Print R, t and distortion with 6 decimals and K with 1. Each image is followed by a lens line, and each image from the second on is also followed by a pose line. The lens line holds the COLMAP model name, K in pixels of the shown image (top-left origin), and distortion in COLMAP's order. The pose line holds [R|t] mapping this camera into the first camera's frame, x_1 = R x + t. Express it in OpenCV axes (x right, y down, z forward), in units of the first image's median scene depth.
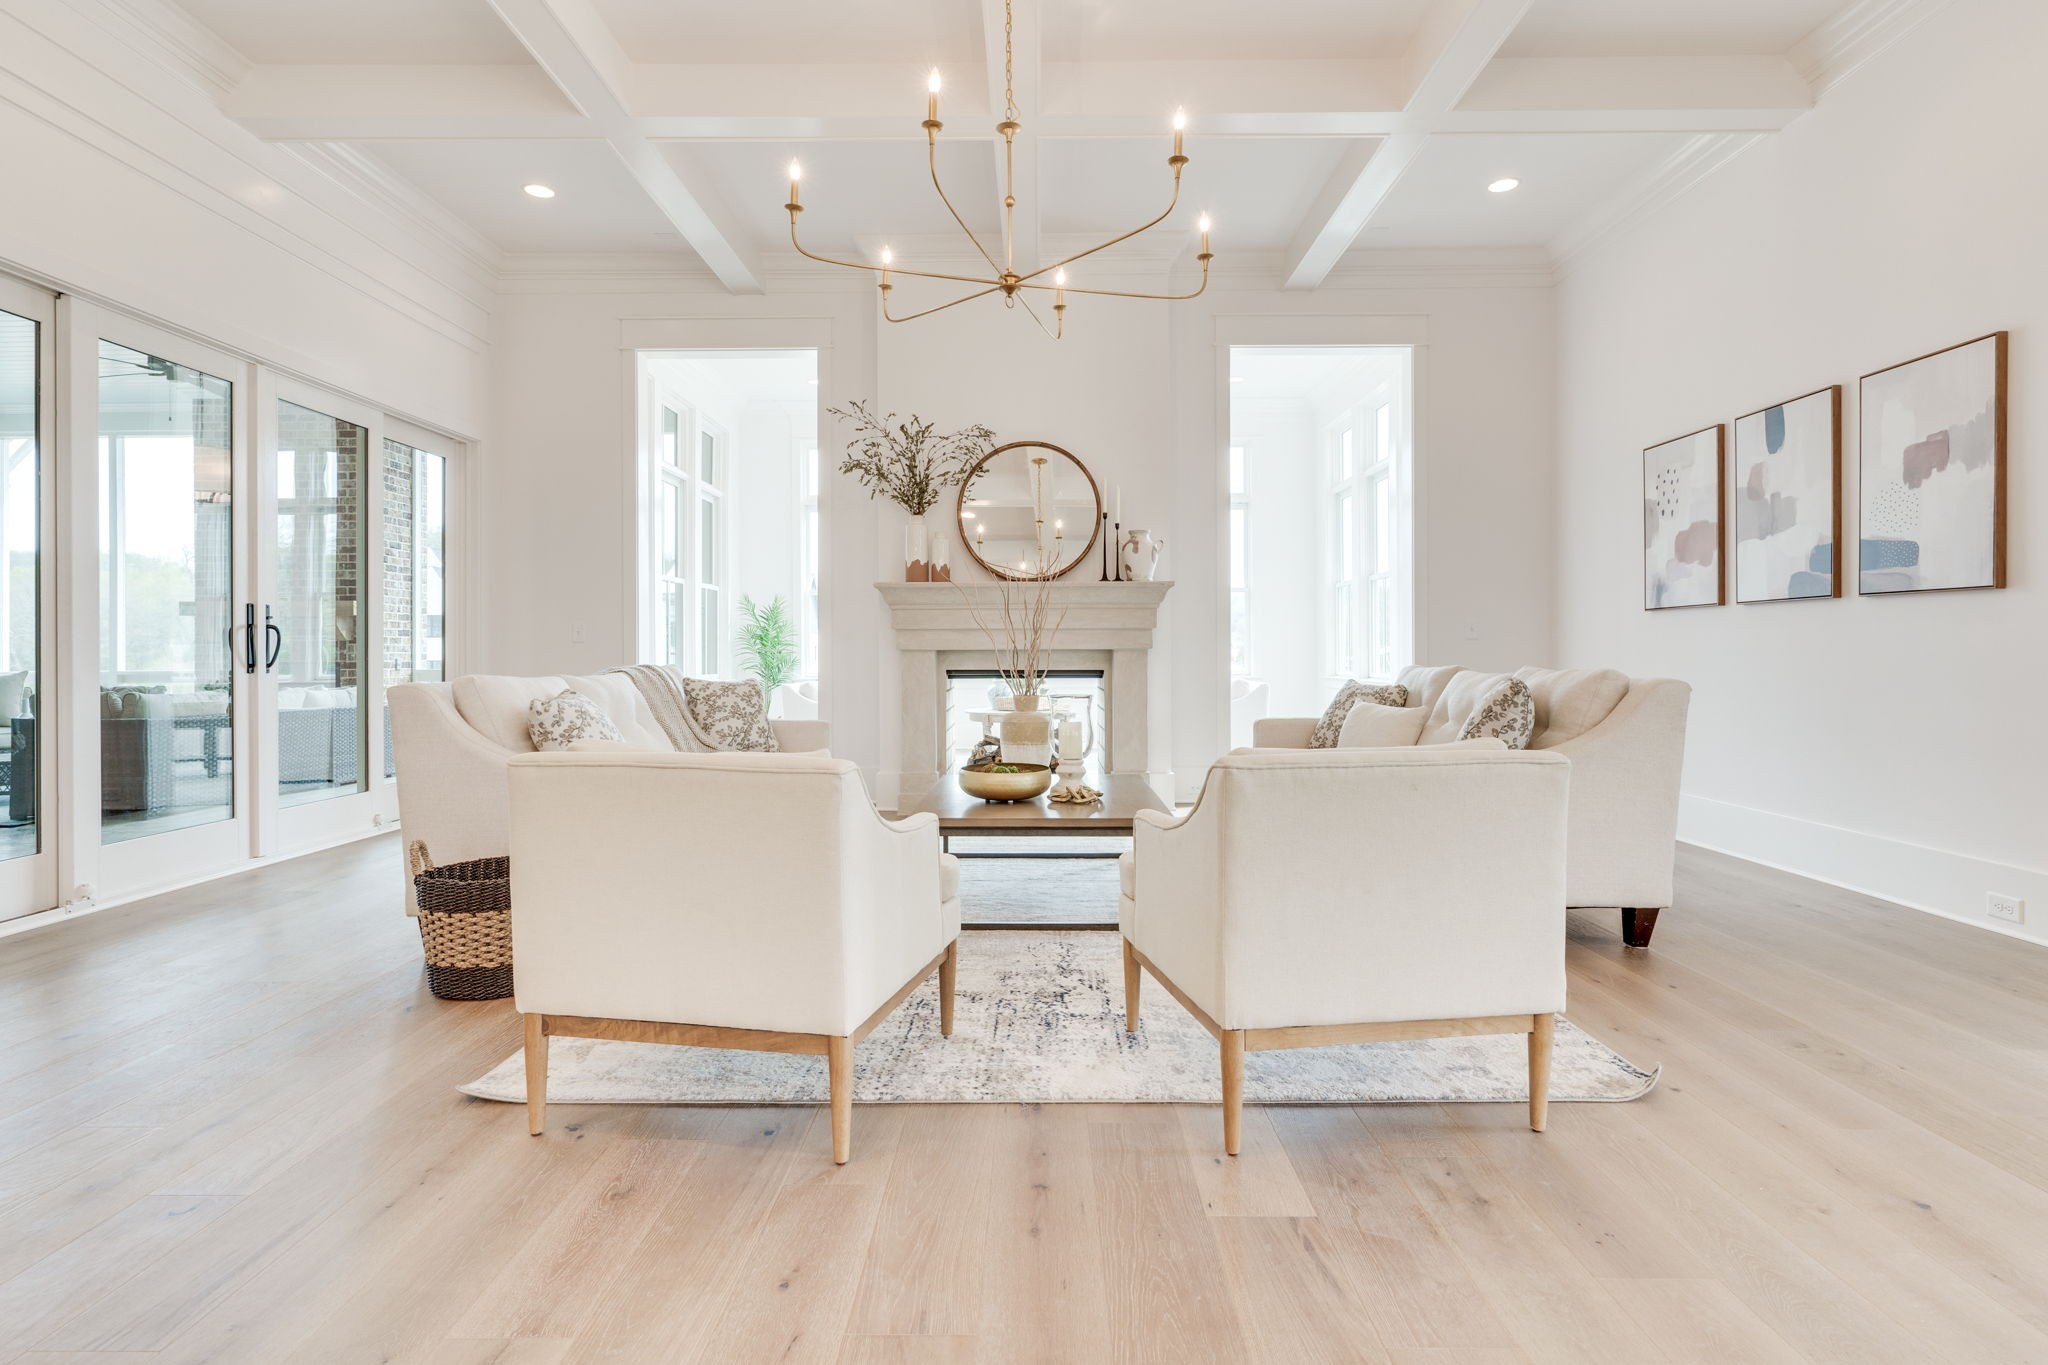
lens RADIAL K [[1004.4, 0, 1018.7], [0, 1004.4, 660.9], [0, 0, 1]] dist [0.002024, 0.001235]
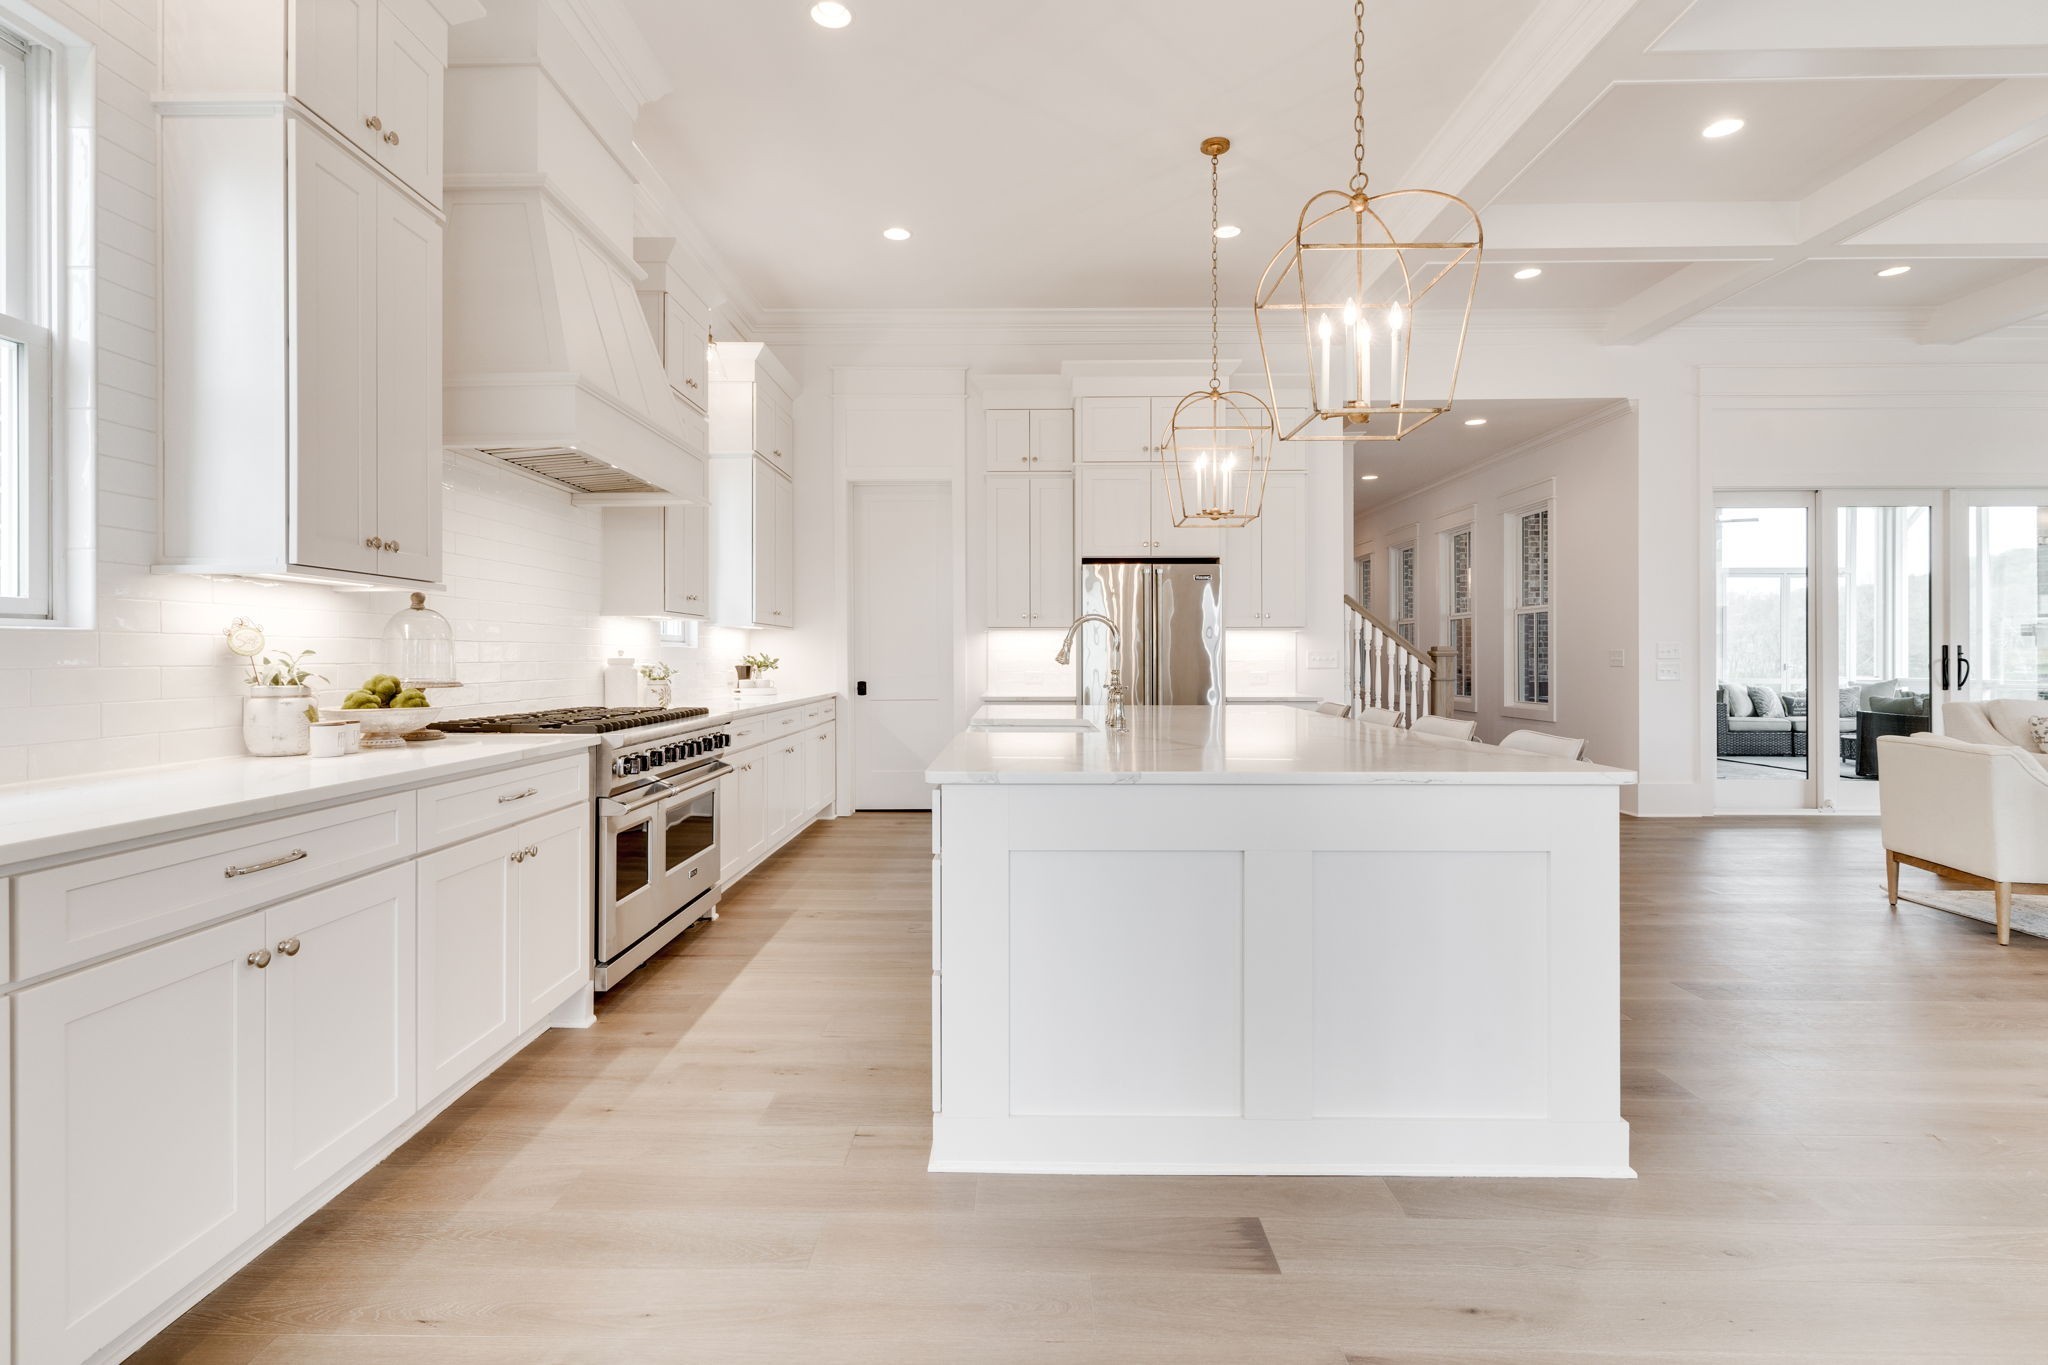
lens RADIAL K [[1004.4, 0, 1001.3], [0, 1004.4, 654.5], [0, 0, 1]] dist [0.002024, 0.001235]
pose [[-0.012316, -0.000227, -0.999924, 0.800635], [-0.003041, 0.999995, -0.000190, -0.037956], [0.999920, 0.003039, -0.012317, -0.430385]]
